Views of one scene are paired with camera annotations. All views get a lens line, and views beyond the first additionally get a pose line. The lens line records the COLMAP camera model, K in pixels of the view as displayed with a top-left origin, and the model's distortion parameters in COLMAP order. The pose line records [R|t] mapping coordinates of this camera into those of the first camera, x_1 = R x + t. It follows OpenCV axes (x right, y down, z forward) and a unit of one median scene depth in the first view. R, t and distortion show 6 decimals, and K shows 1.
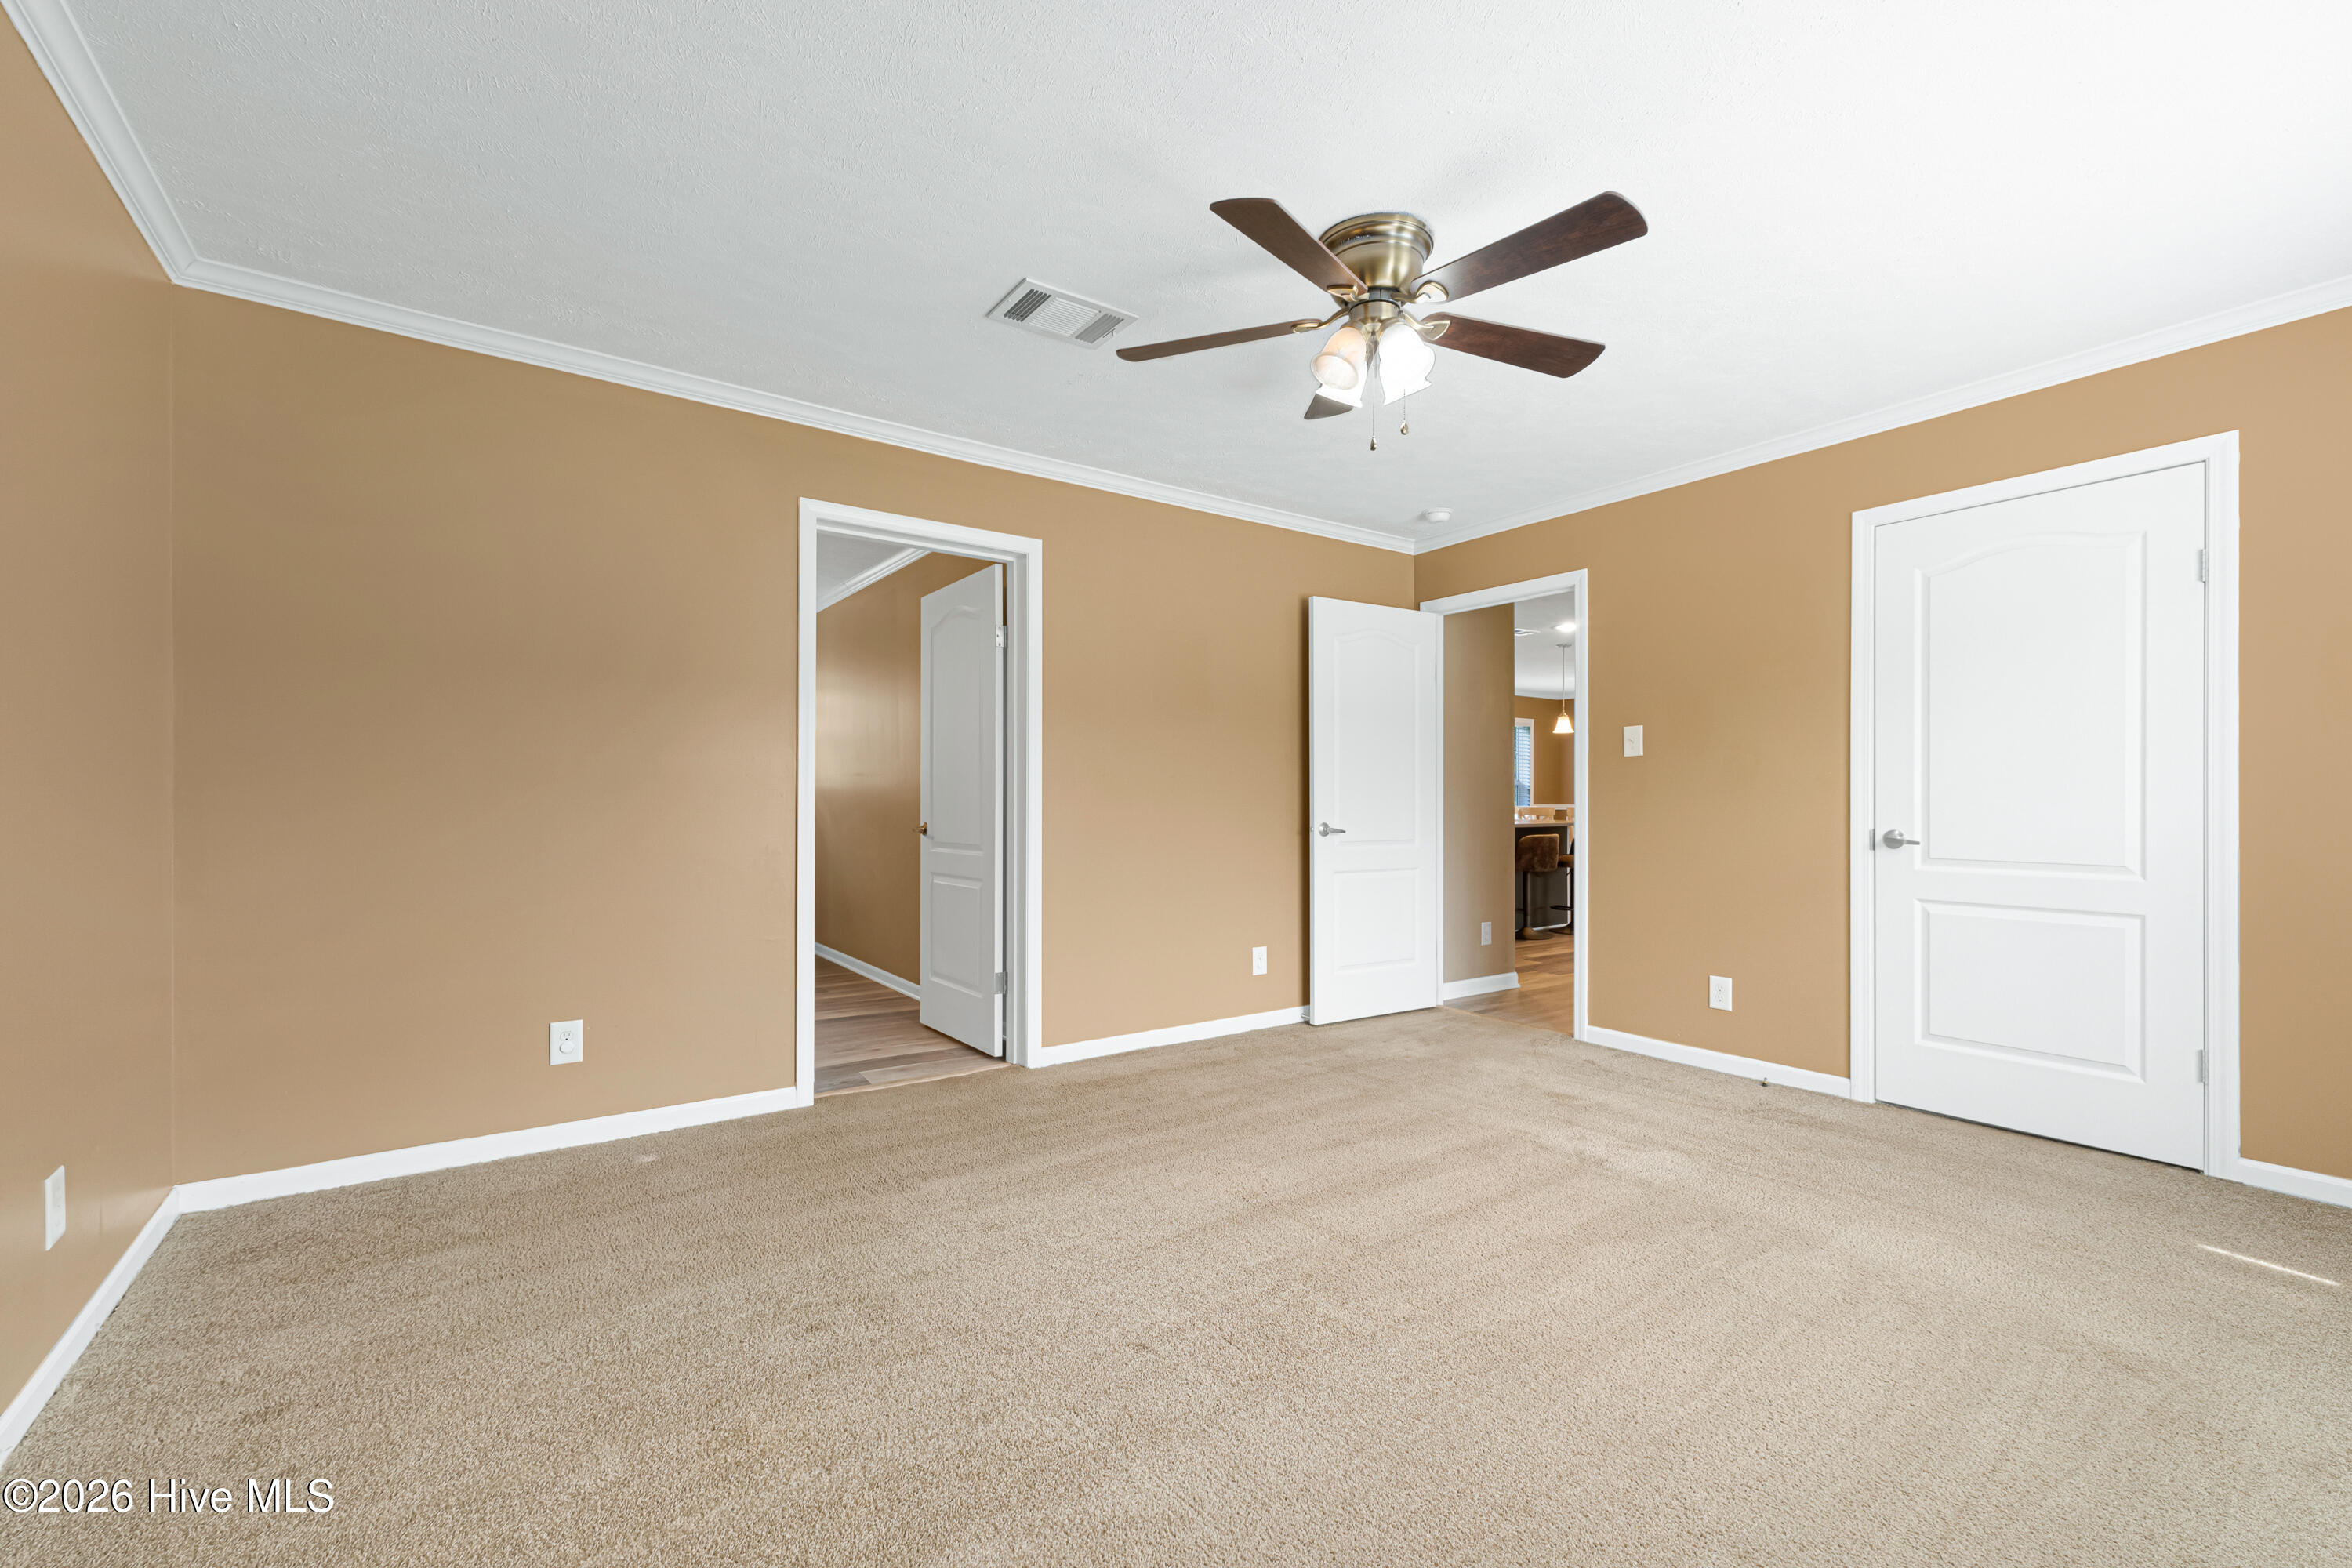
lens RADIAL K [[992.1, 0, 1169.2], [0, 992.1, 796.8], [0, 0, 1]] dist [0.002374, 0.000004]
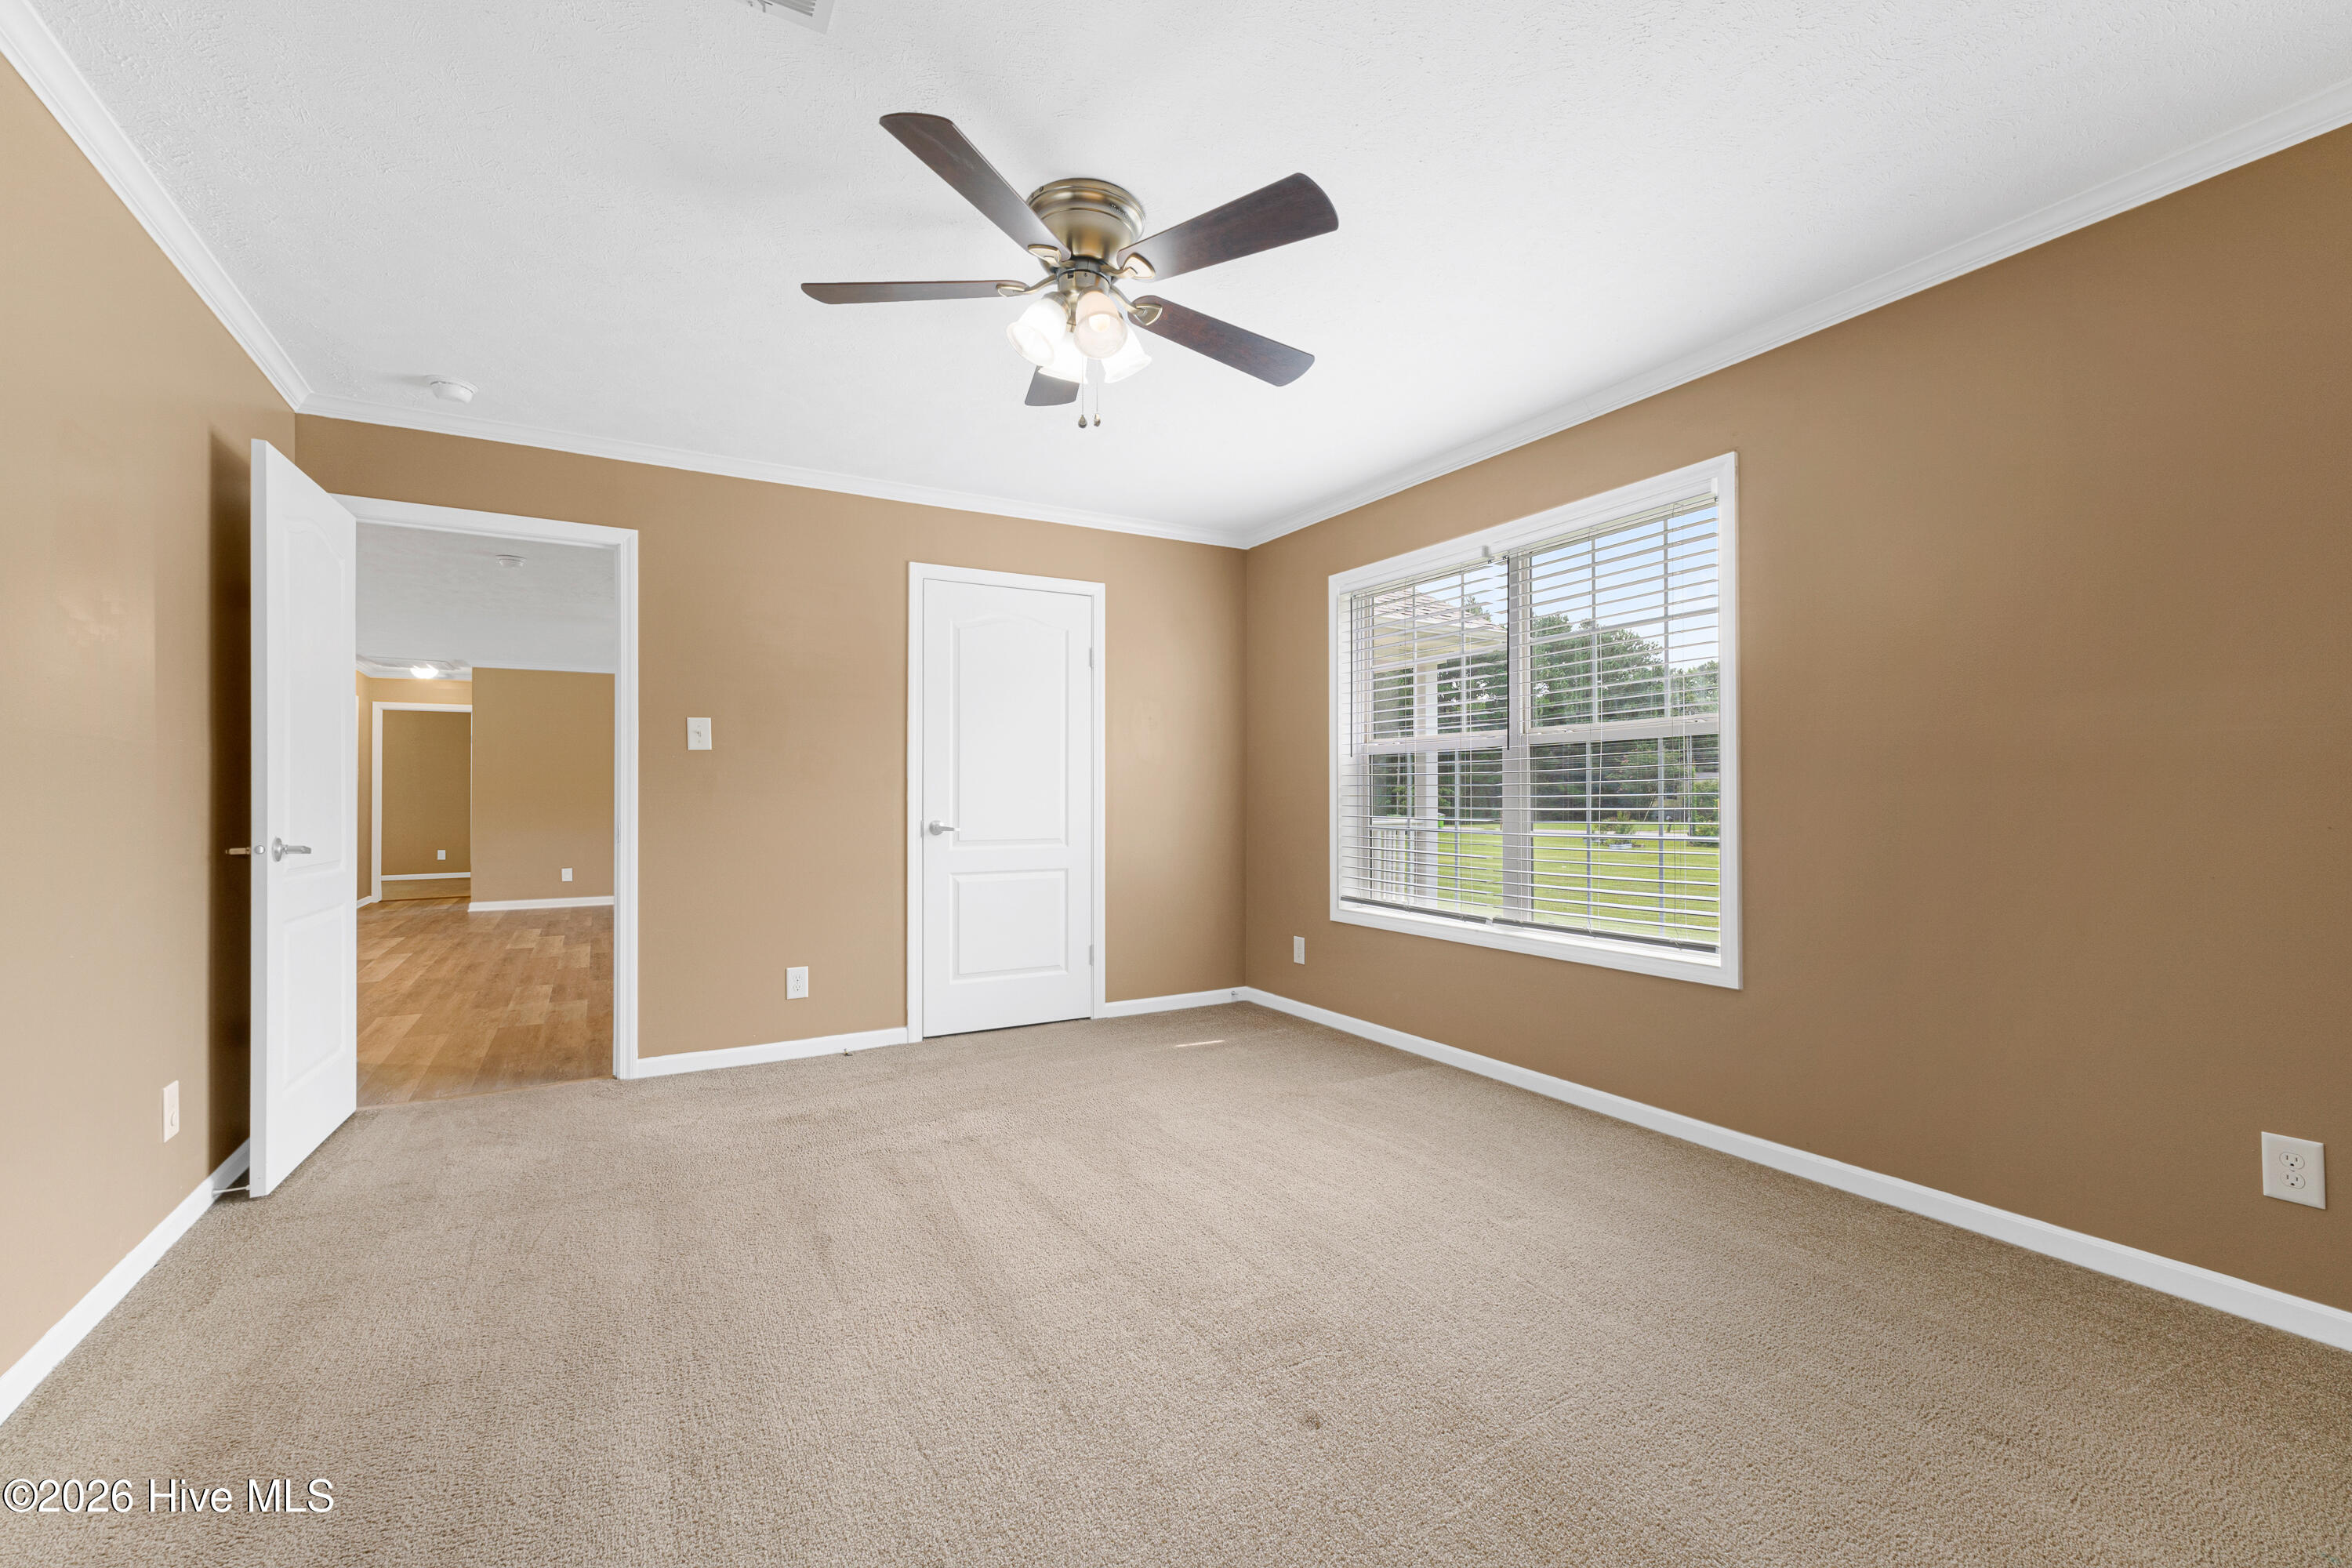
lens RADIAL K [[980.7, 0, 1192.7], [0, 980.7, 787.7], [0, 0, 1]] dist [0.002469, -0.000623]
pose [[0.085429, 0.008999, 0.996304, -0.504672], [-0.000727, 0.999960, -0.008970, 0.002563], [-0.996344, 0.000042, 0.085432, 0.578080]]
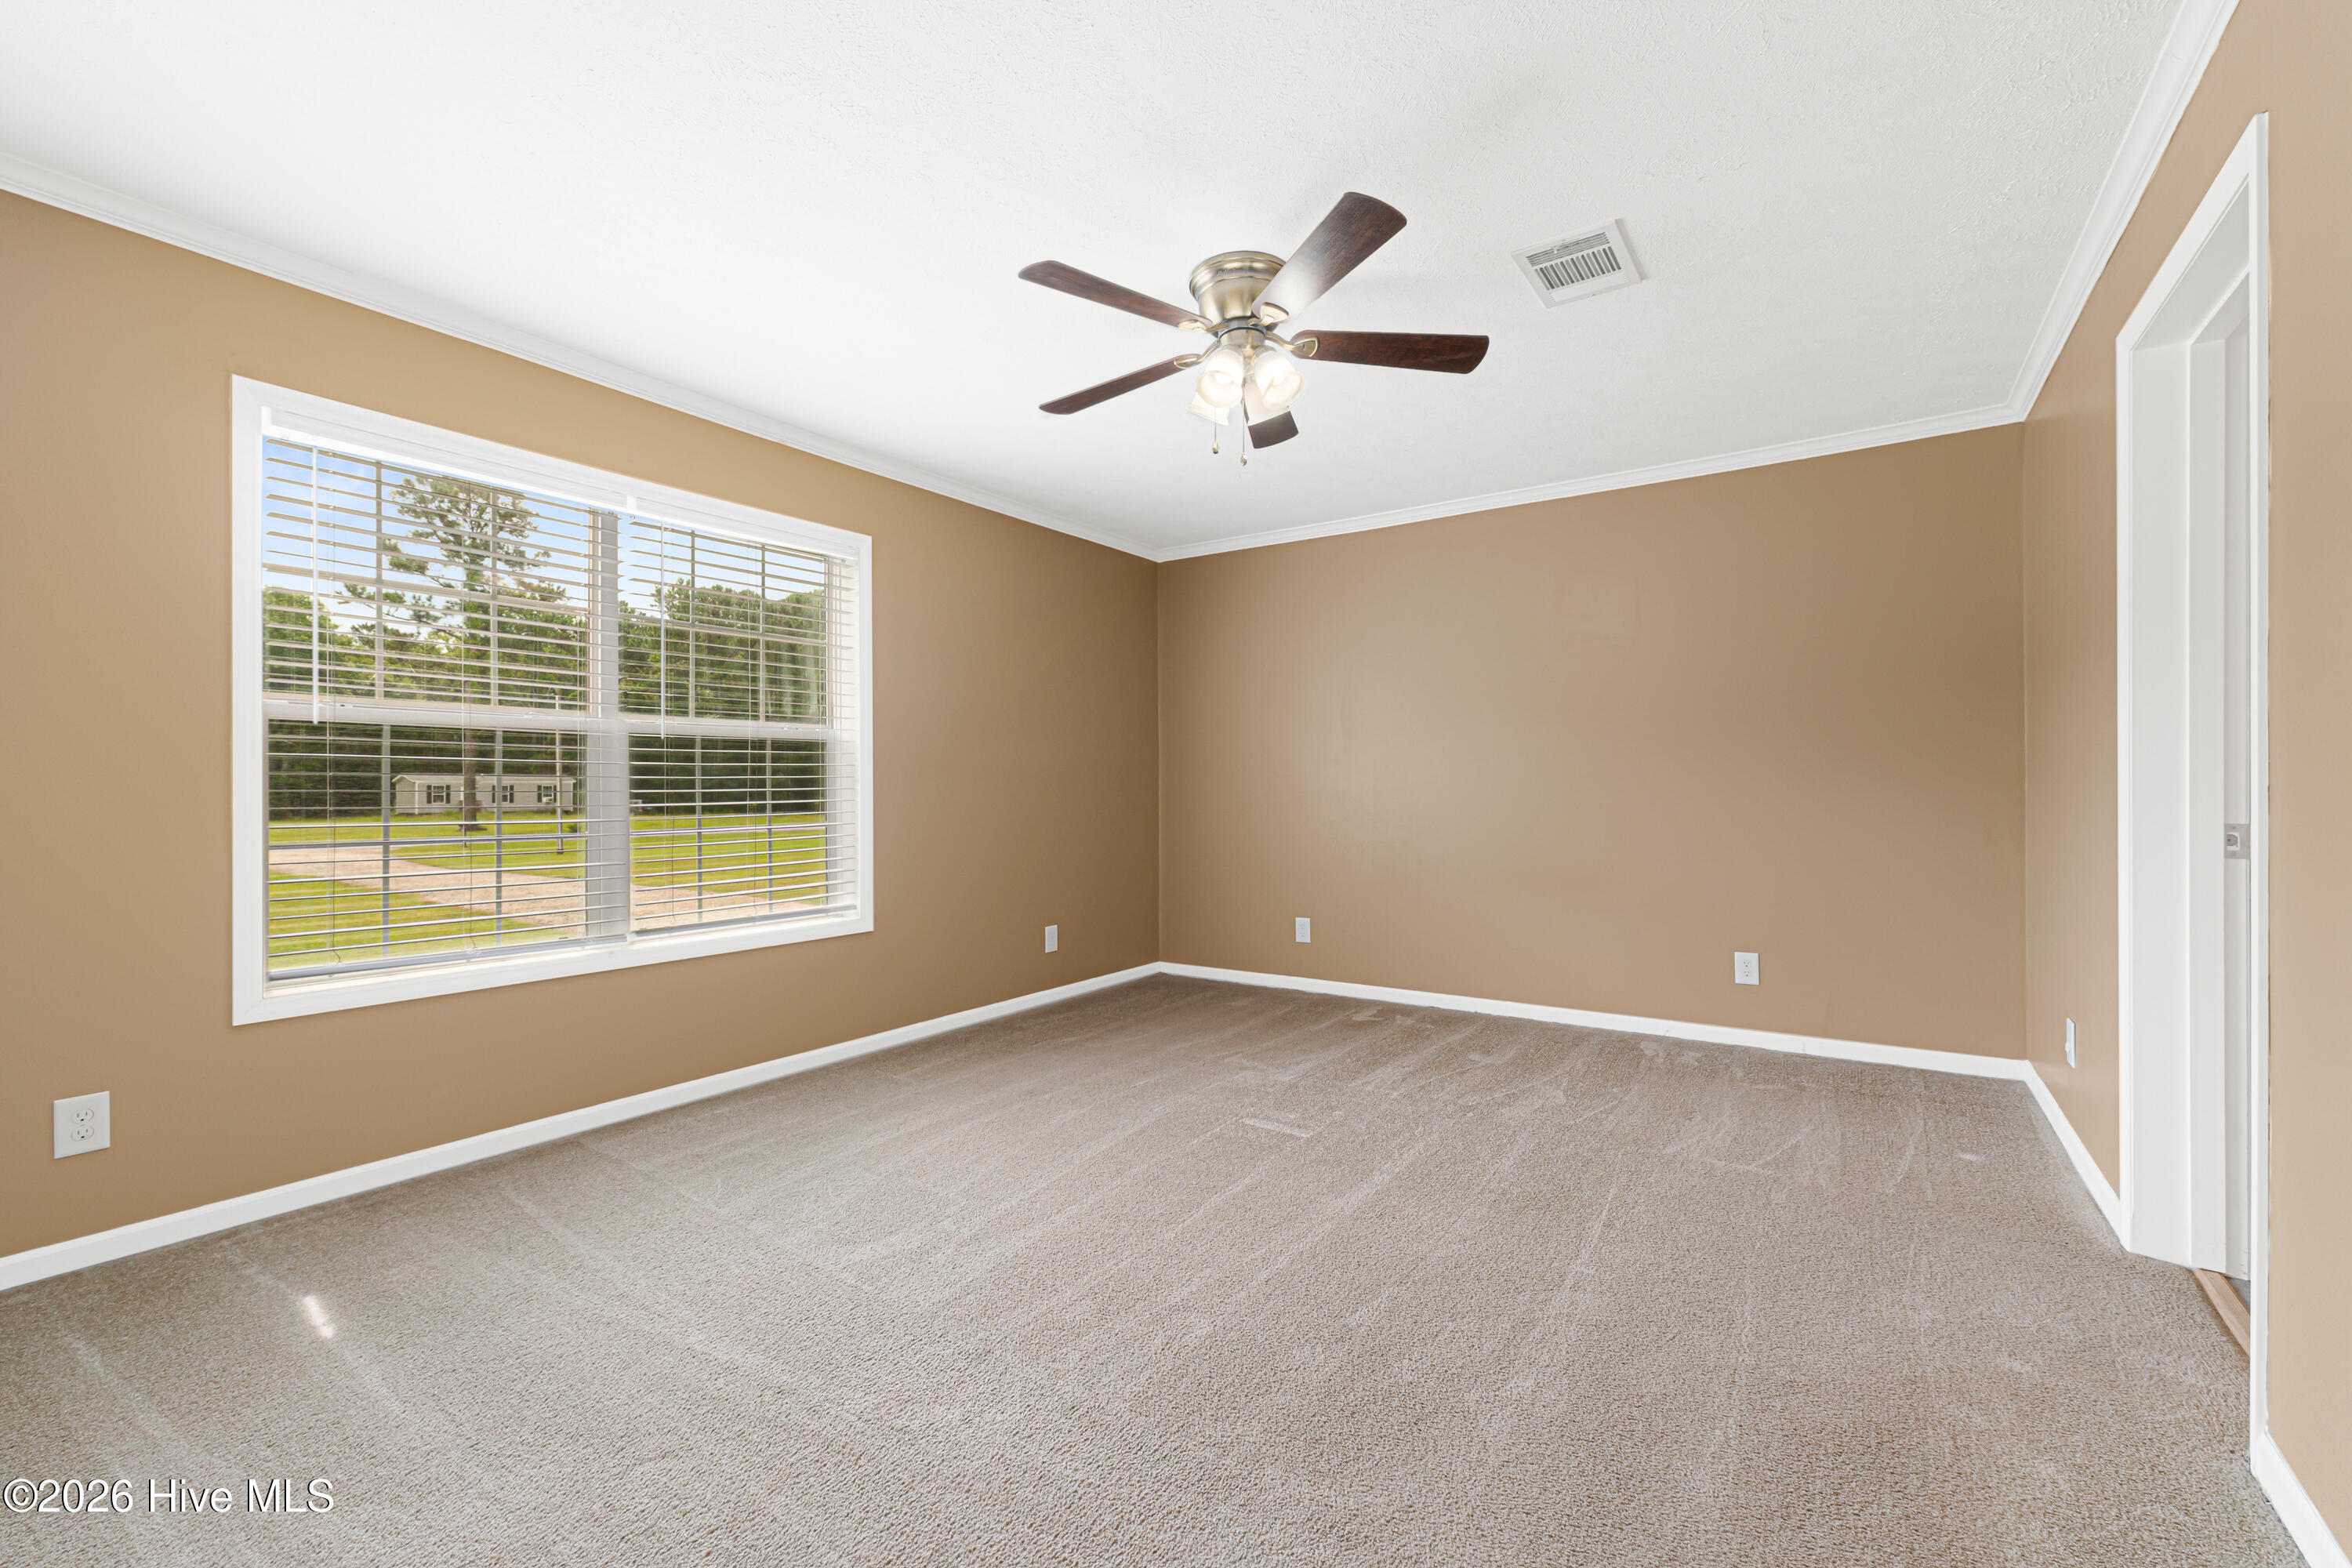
lens RADIAL K [[992.1, 0, 1169.2], [0, 992.1, 796.8], [0, 0, 1]] dist [0.002374, 0.000004]
pose [[-0.936266, 0.008982, -0.351176, 0.461246], [0.009596, 0.999954, -0.000008, 0.012896], [0.351160, -0.003378, -0.936309, 1.403132]]
